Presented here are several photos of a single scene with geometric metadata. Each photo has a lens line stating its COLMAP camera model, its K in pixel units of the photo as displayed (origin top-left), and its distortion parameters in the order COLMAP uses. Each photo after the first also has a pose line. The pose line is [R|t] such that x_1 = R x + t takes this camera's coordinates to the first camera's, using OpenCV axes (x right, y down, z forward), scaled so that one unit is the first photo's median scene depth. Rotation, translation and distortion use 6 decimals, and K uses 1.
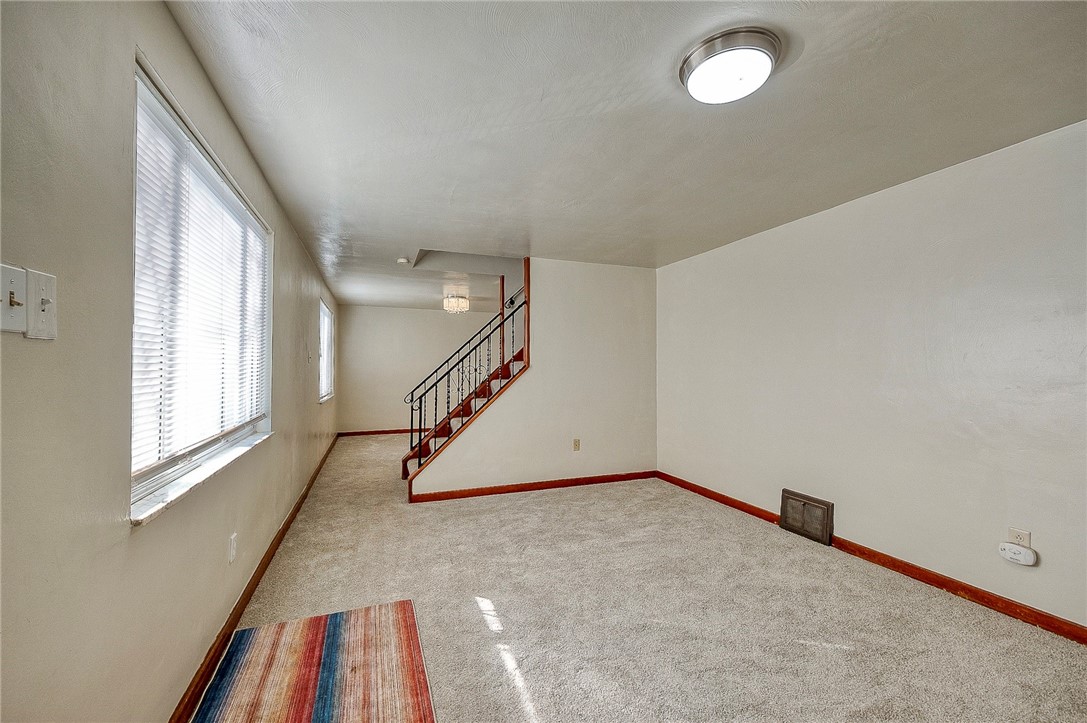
lens RADIAL K [[438.3, 0, 544.0], [0, 438.3, 362.1], [0, 0, 1]] dist [0.000478, -0.000107]
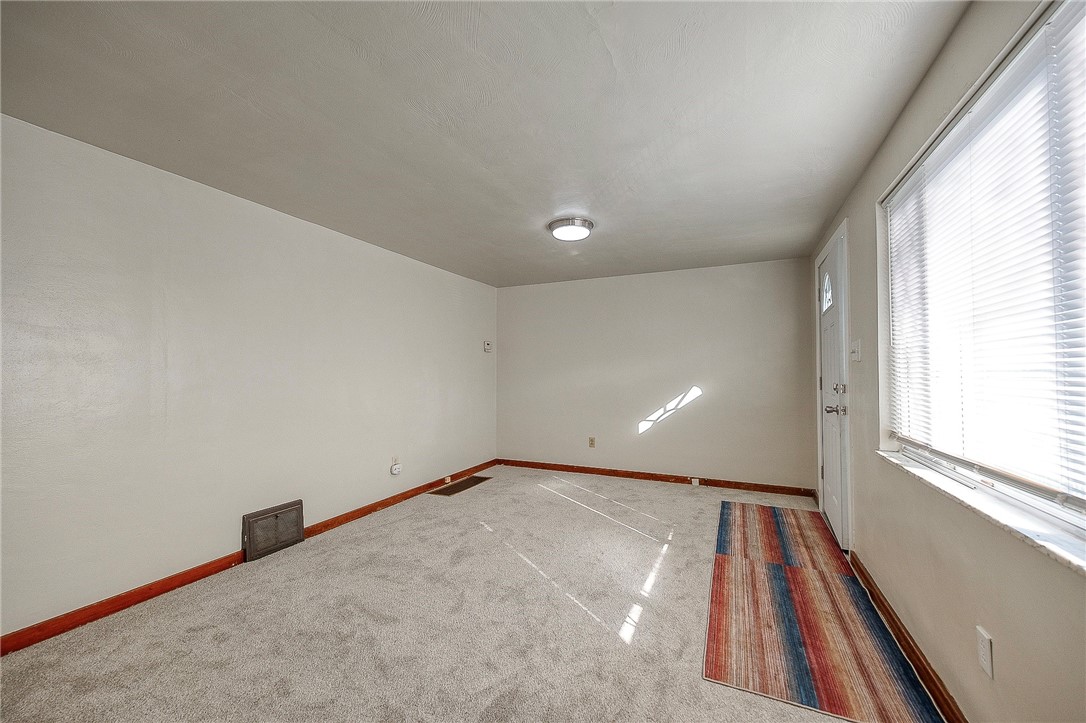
lens RADIAL K [[429.0, 0, 542.7], [0, 429.0, 360.8], [0, 0, 1]] dist [-0.002082, -0.000120]
pose [[-0.700536, 0.017379, 0.713405, -0.708853], [-0.009901, 0.999370, -0.034067, 0.026918], [-0.713548, -0.030929, -0.699923, 1.909356]]
